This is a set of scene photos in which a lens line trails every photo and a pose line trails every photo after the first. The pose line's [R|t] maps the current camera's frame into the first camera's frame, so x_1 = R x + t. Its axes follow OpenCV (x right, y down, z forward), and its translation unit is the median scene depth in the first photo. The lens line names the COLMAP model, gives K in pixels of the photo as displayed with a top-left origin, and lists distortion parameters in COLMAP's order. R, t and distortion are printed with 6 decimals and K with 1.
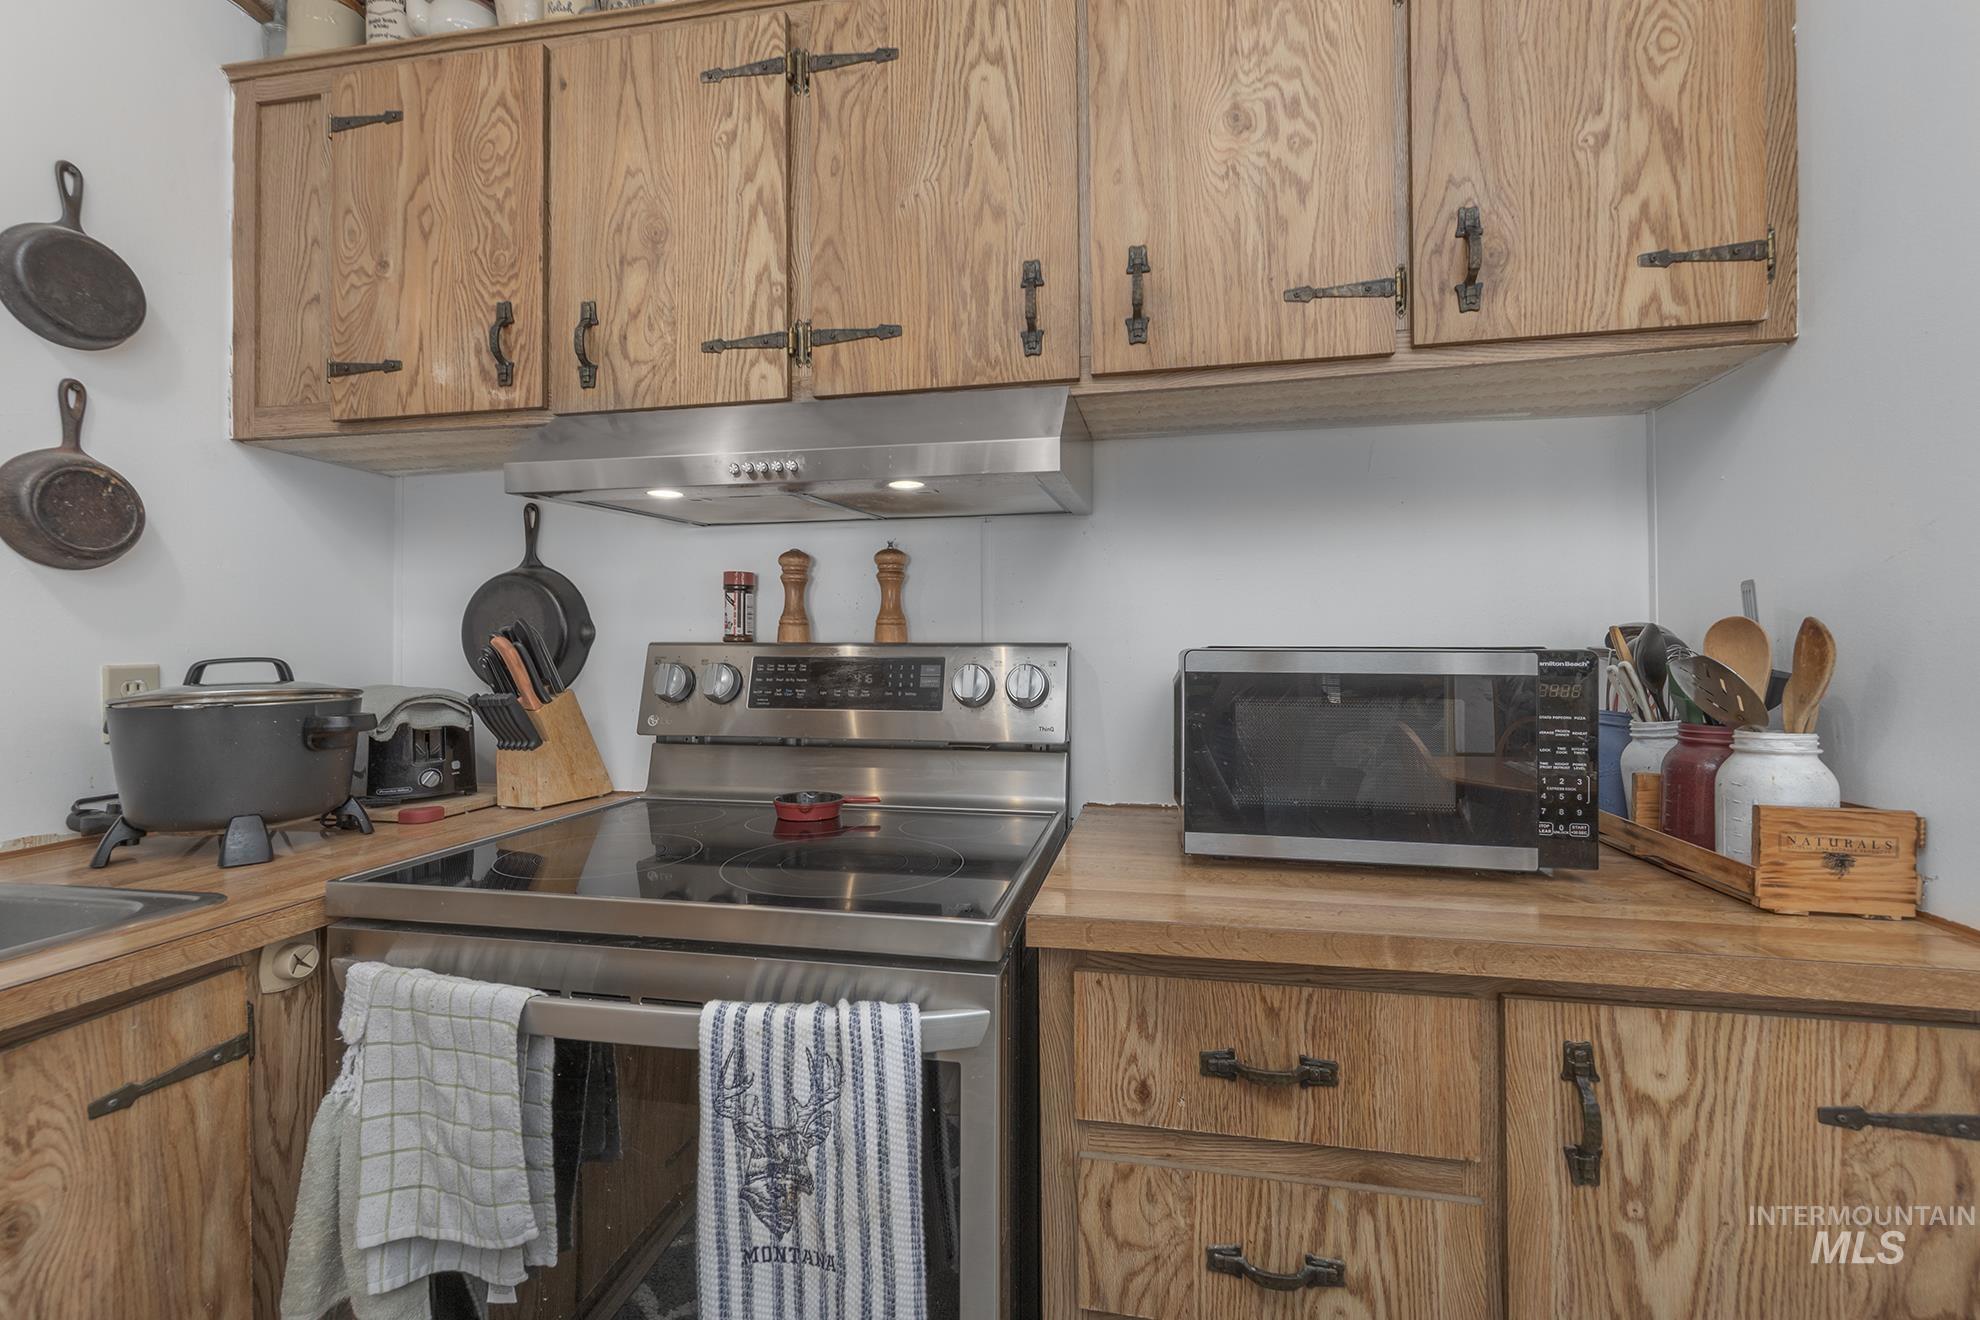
lens RADIAL K [[839.0, 0, 1018.4], [0, 839.0, 648.9], [0, 0, 1]] dist [0.002423, -0.000517]
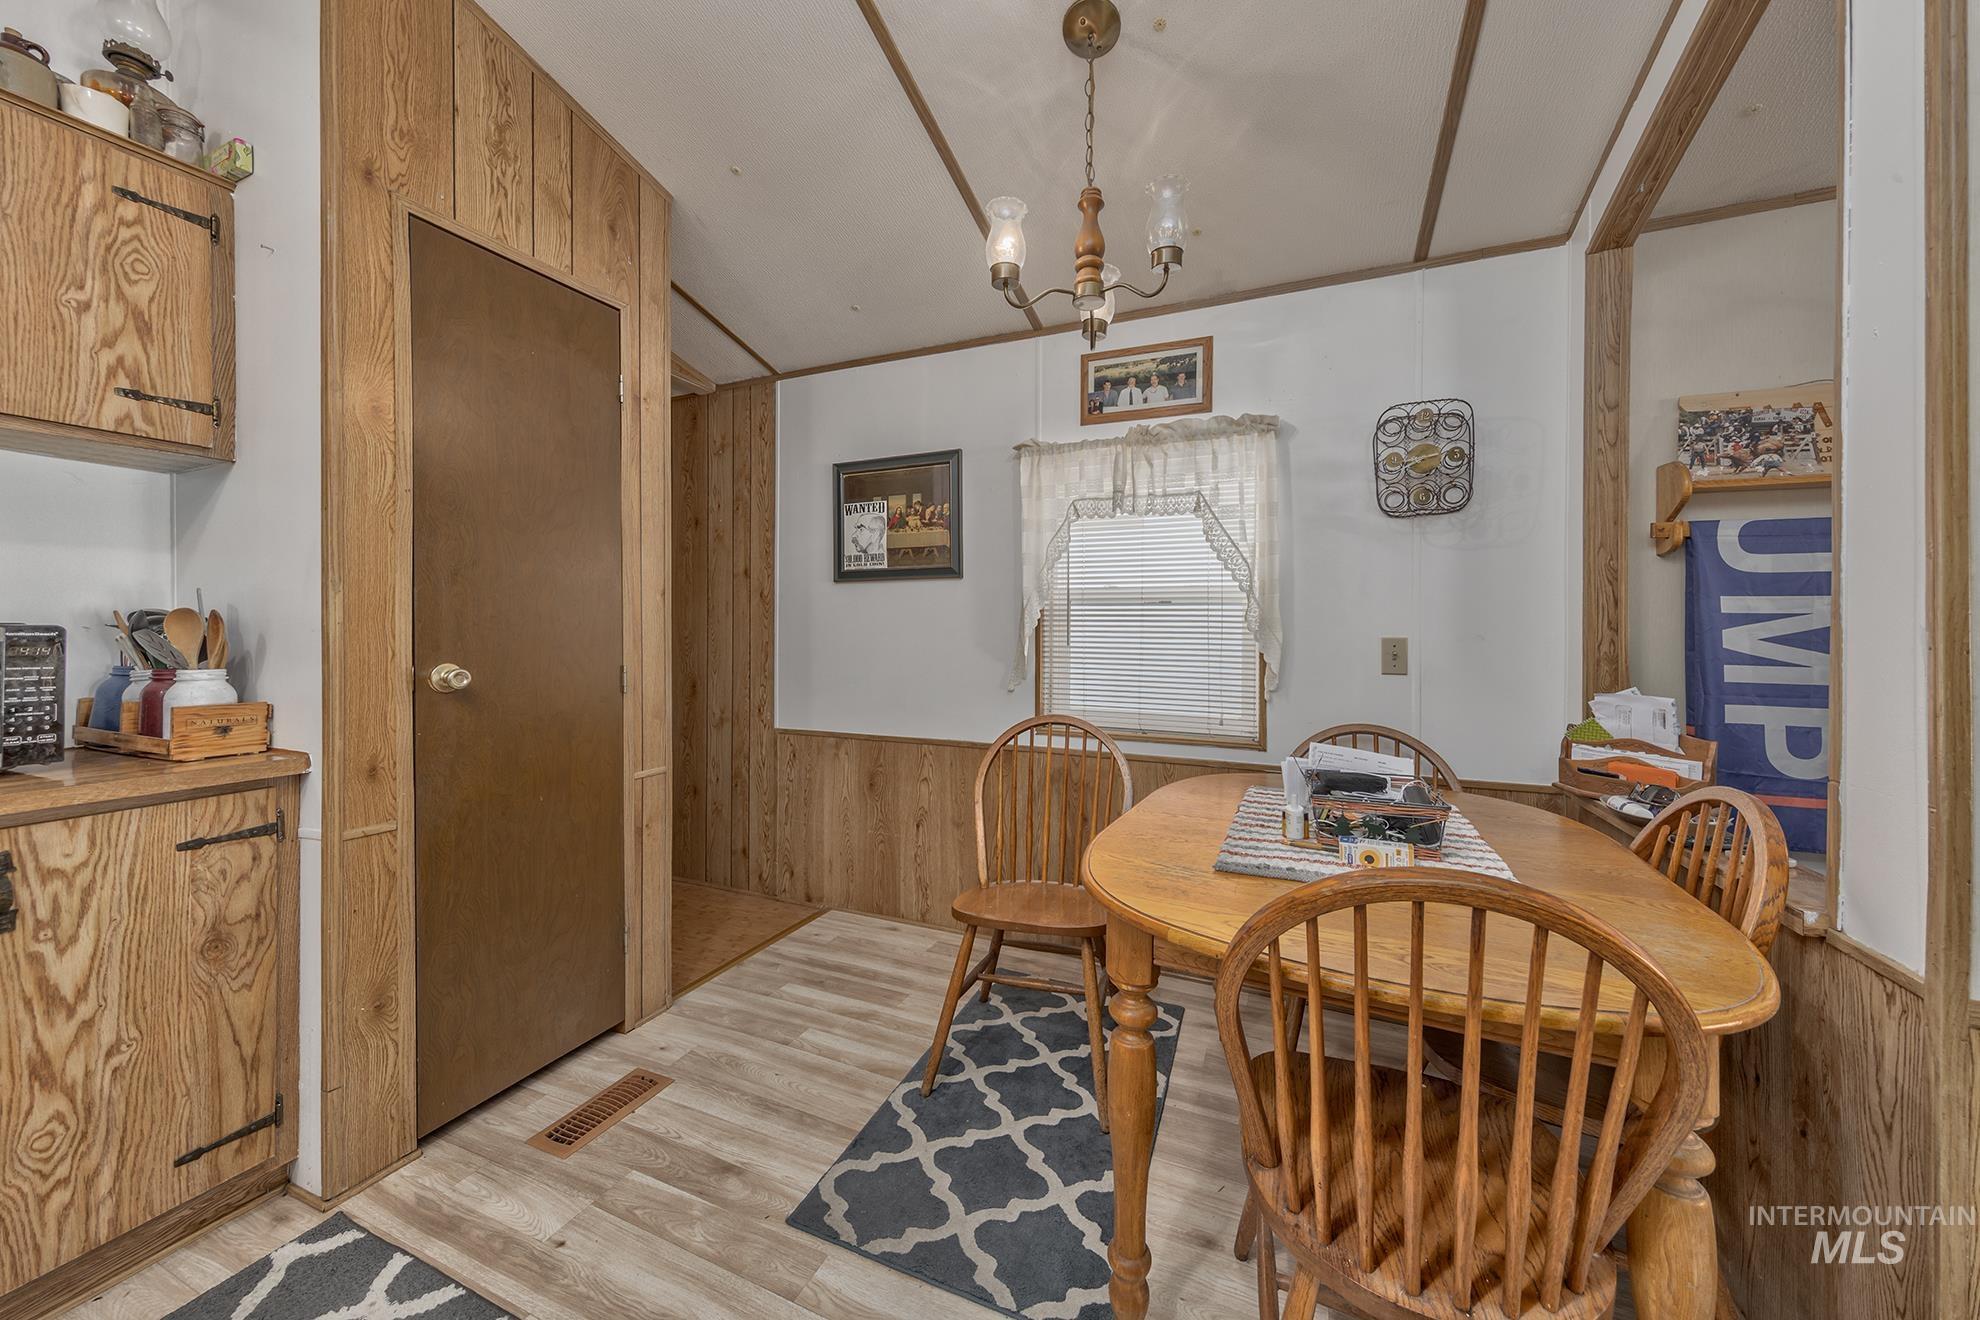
lens RADIAL K [[691.9, 0, 990.3], [0, 691.9, 630.5], [0, 0, 1]] dist [0.006012, -0.000415]
pose [[0.231741, 0.005986, 0.972759, -0.183117], [-0.006956, 0.999966, -0.004497, 0.004601], [-0.972753, -0.005724, 0.231775, -0.925843]]
